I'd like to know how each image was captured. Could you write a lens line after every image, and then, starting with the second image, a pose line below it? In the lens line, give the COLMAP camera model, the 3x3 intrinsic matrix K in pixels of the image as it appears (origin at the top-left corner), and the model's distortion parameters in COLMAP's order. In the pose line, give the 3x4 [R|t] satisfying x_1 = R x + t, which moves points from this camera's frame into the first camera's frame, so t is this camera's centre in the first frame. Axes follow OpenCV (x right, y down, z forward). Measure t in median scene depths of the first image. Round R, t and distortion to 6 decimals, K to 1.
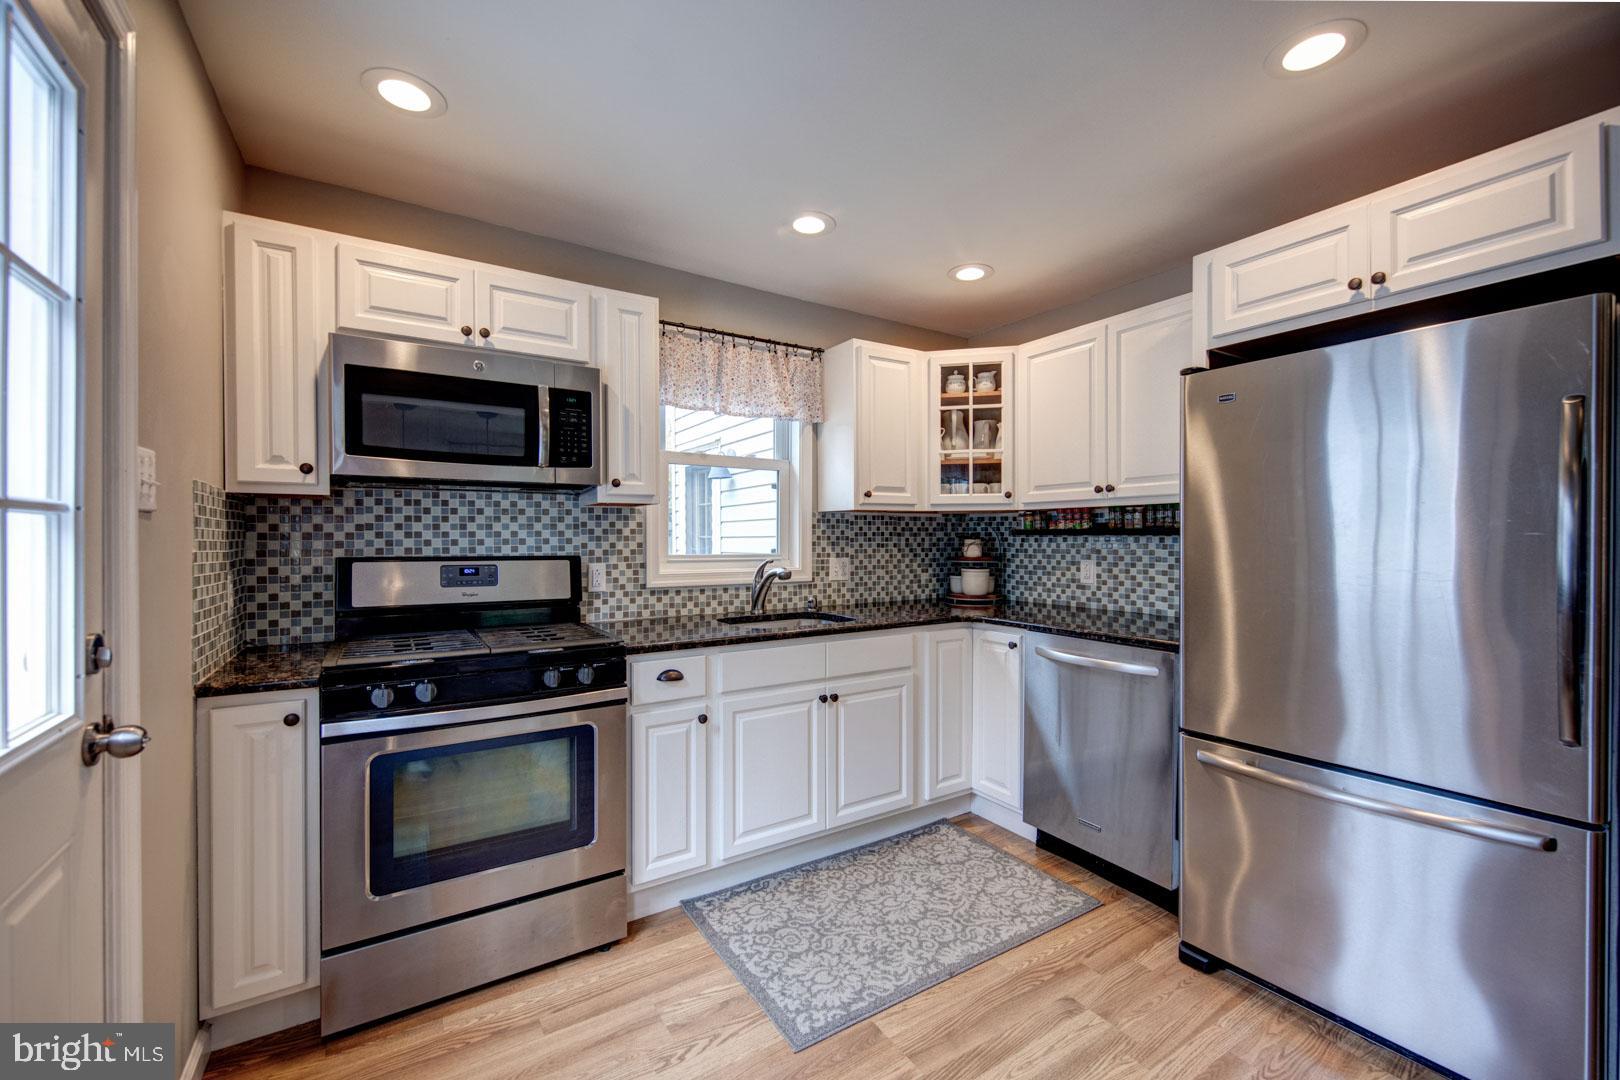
lens RADIAL K [[660.6, 0, 817.6], [0, 660.6, 543.9], [0, 0, 1]] dist [0.015540, -0.009844]
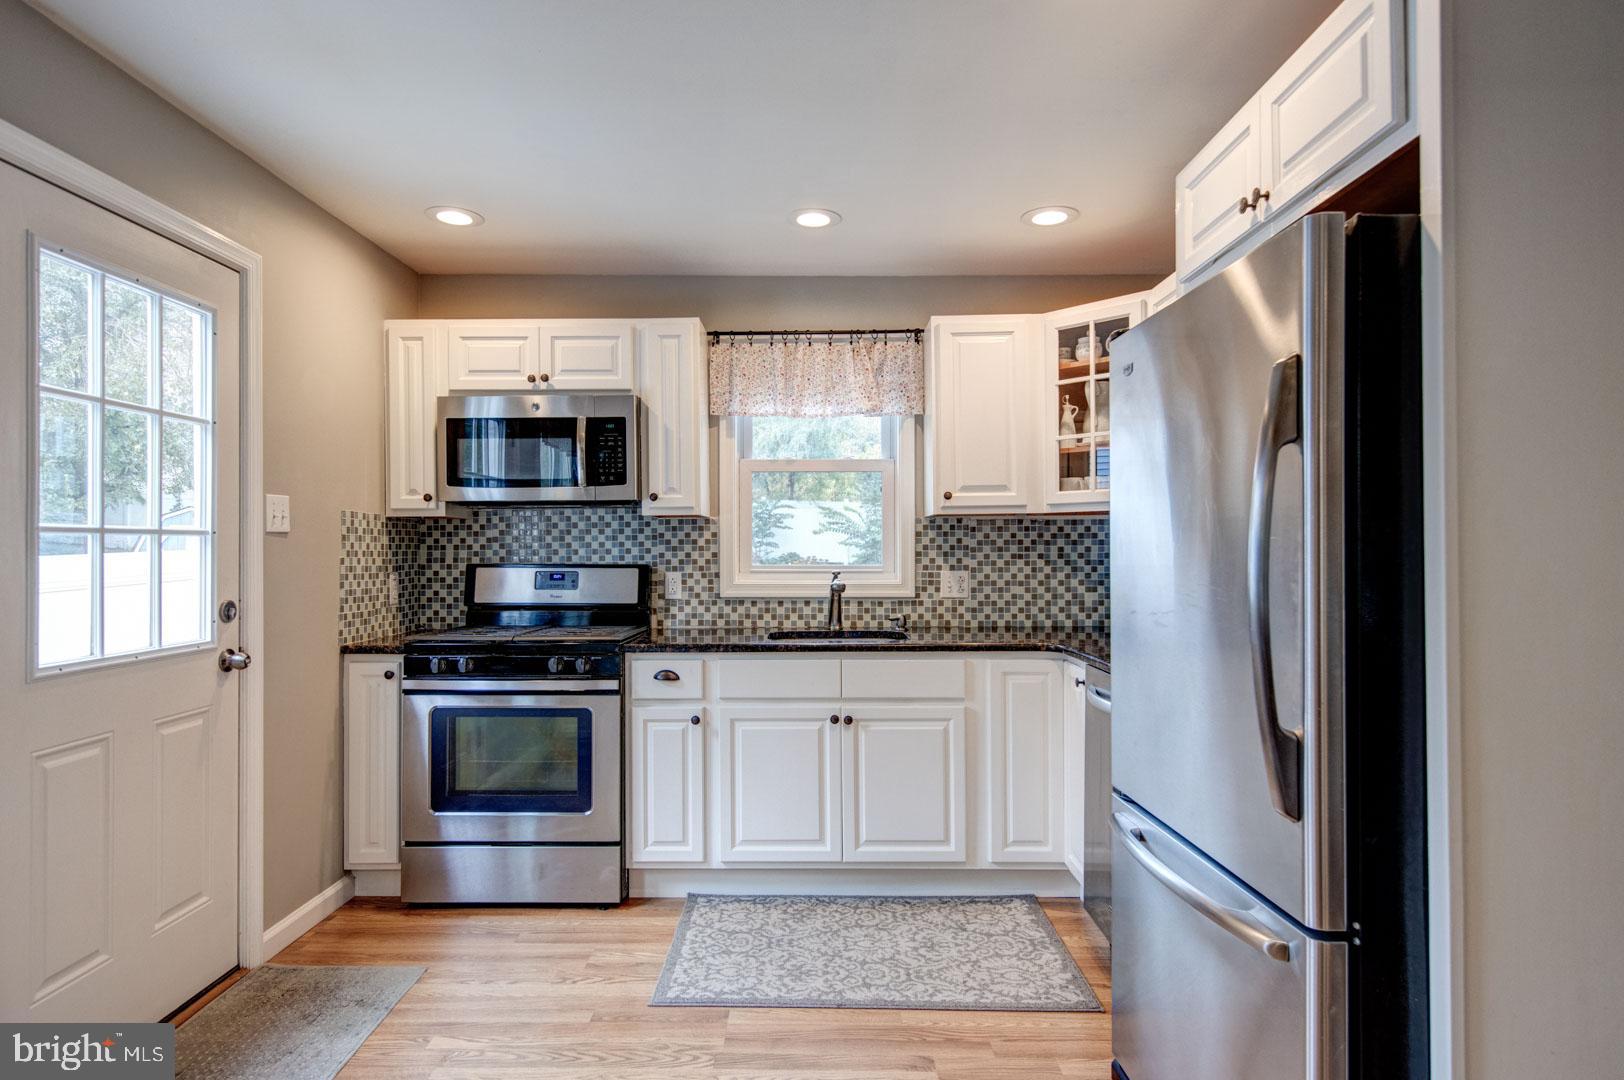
lens RADIAL K [[910.3, 0, 806.6], [0, 910.3, 550.0], [0, 0, 1]] dist [0.017244, -0.009256]
pose [[0.831477, -0.001977, -0.555555, 0.671027], [-0.002191, 0.999974, -0.006837, 0.003630], [0.555554, 0.006902, 0.831452, -0.090583]]
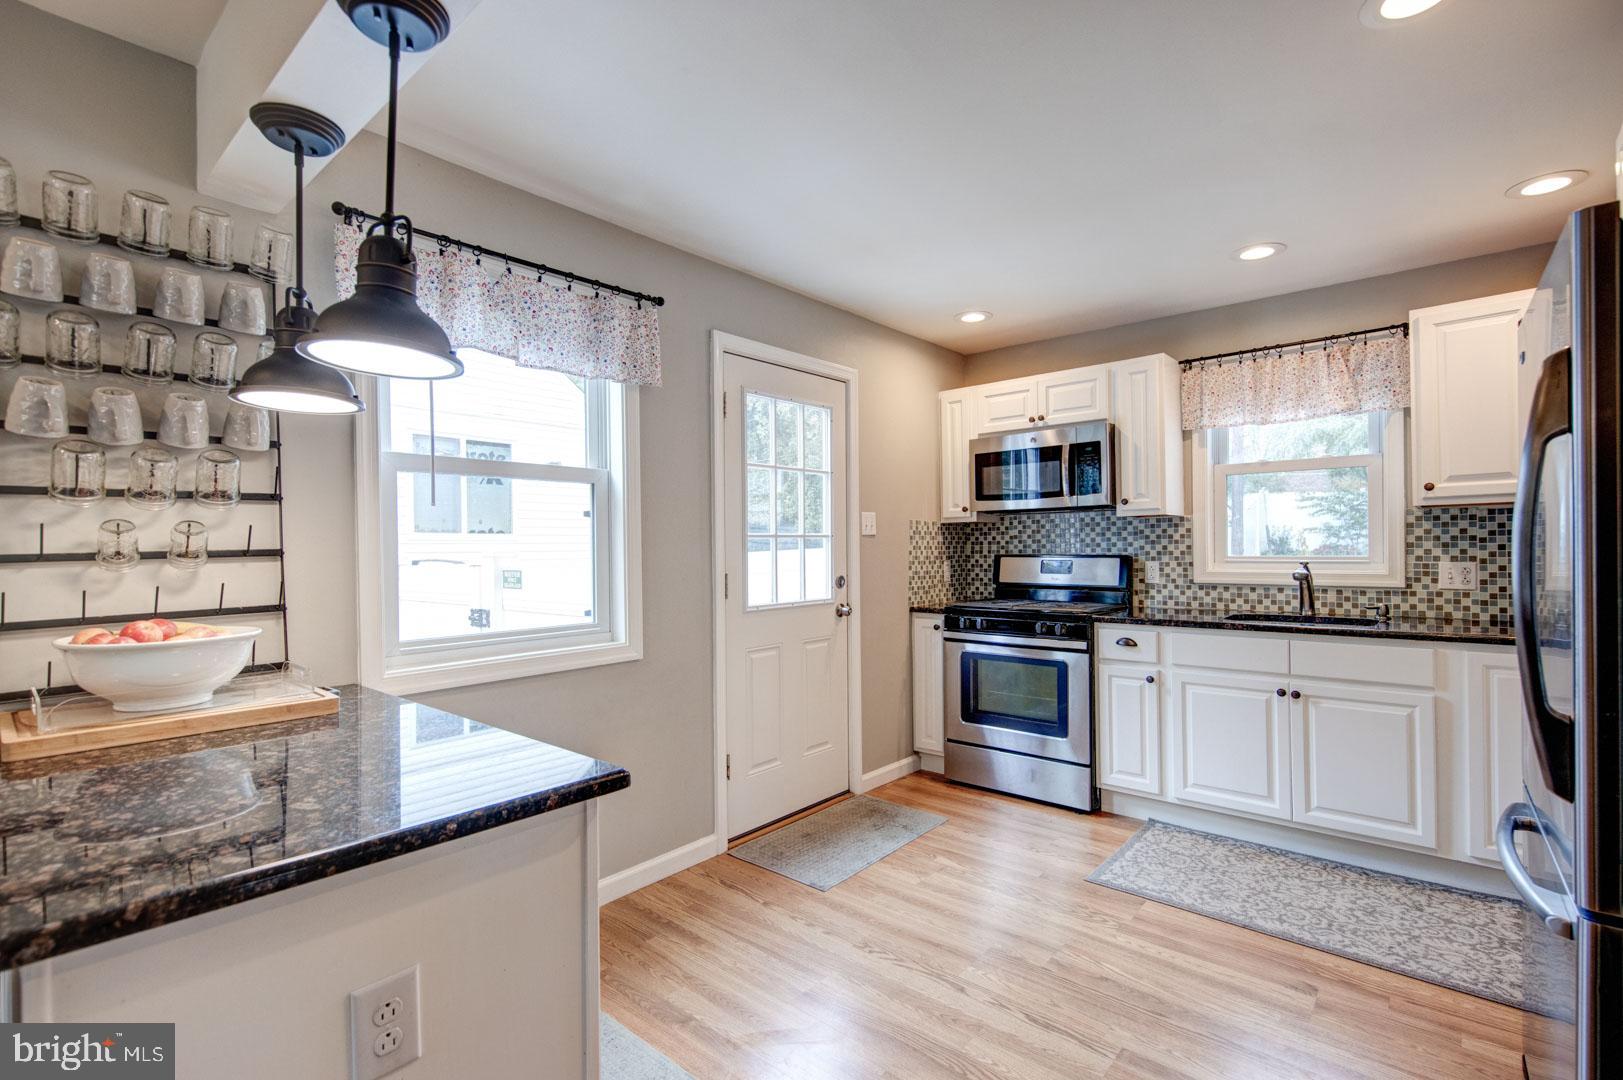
lens RADIAL K [[749.4, 0, 805.3], [0, 749.4, 549.6], [0, 0, 1]] dist [0.020962, -0.011301]
pose [[0.268086, -0.000909, -0.963395, 0.933764], [0.002248, 0.999997, -0.000318, 0.005265], [0.963392, -0.002081, 0.268087, -0.049083]]
